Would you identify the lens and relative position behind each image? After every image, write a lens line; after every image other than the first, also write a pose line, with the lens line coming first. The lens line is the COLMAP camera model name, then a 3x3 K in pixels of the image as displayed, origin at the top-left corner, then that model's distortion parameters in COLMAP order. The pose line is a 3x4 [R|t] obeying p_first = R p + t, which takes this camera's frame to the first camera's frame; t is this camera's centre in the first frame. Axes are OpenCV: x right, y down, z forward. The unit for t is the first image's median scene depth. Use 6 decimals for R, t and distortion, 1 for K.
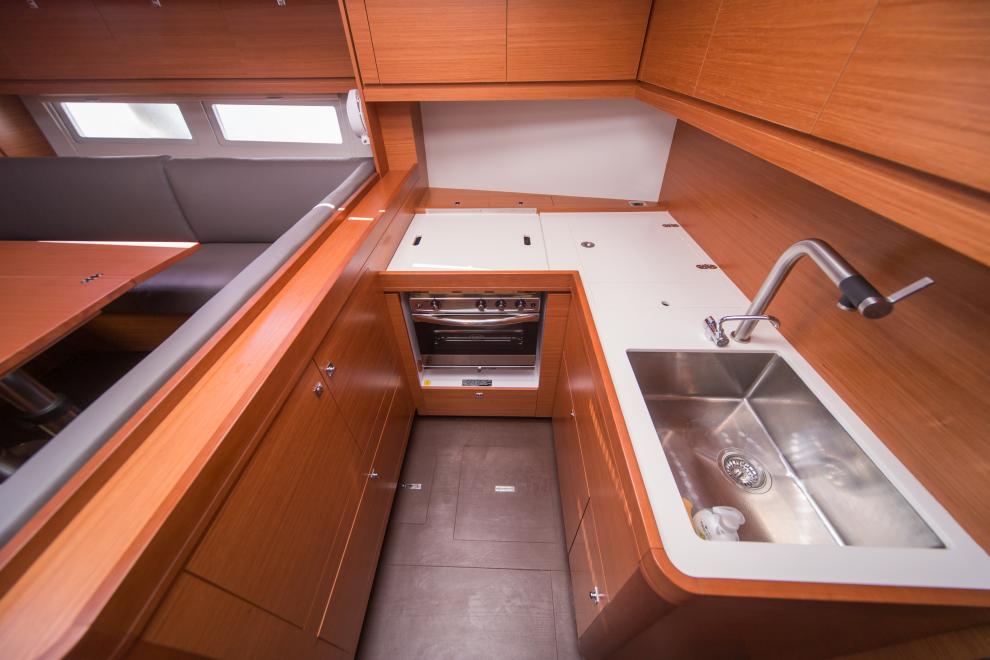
lens RADIAL K [[338.9, 0, 494.2], [0, 338.9, 326.0], [0, 0, 1]] dist [0.016483, 0.000233]
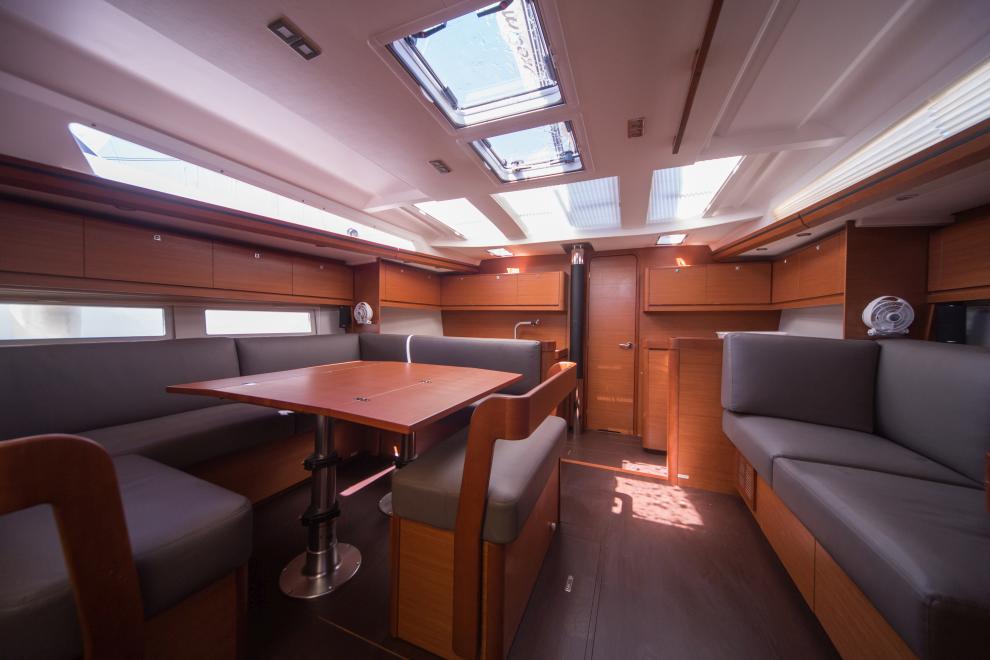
lens RADIAL K [[336.2, 0, 493.2], [0, 336.2, 326.3], [0, 0, 1]] dist [0.017429, -0.003031]
pose [[0.361469, 0.007130, 0.932357, -1.574608], [0.588242, 0.774096, -0.233978, 0.300079], [-0.723402, 0.633028, 0.275618, -0.054619]]
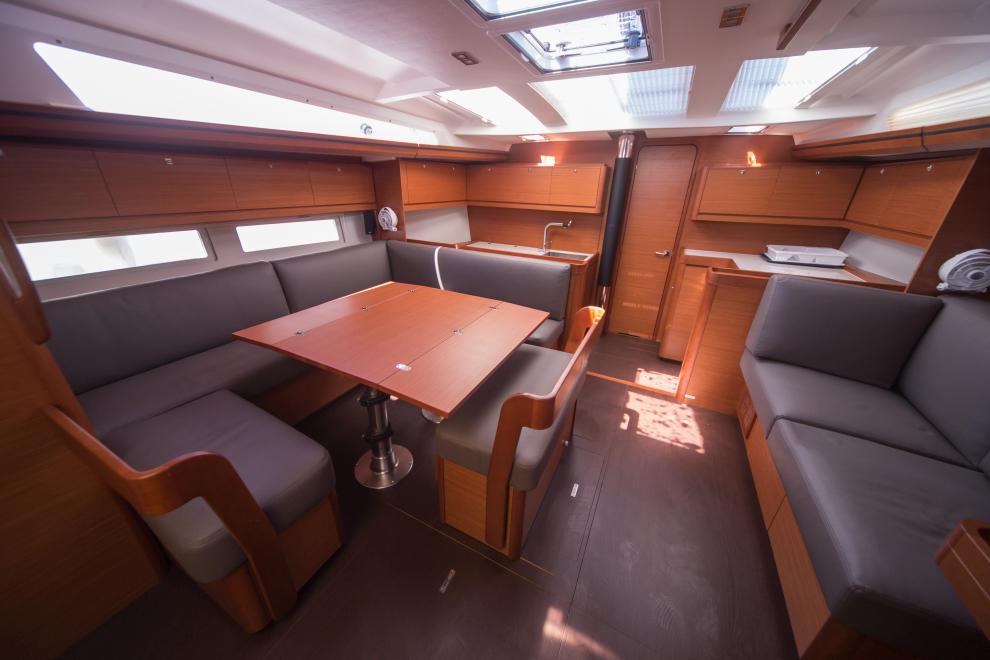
lens RADIAL K [[336.2, 0, 493.2], [0, 336.2, 326.3], [0, 0, 1]] dist [0.017429, -0.003031]
pose [[0.431426, -0.334657, 0.837780, -1.556051], [0.561501, 0.826460, 0.040983, 0.128001], [-0.706108, 0.452734, 0.544467, -0.165411]]
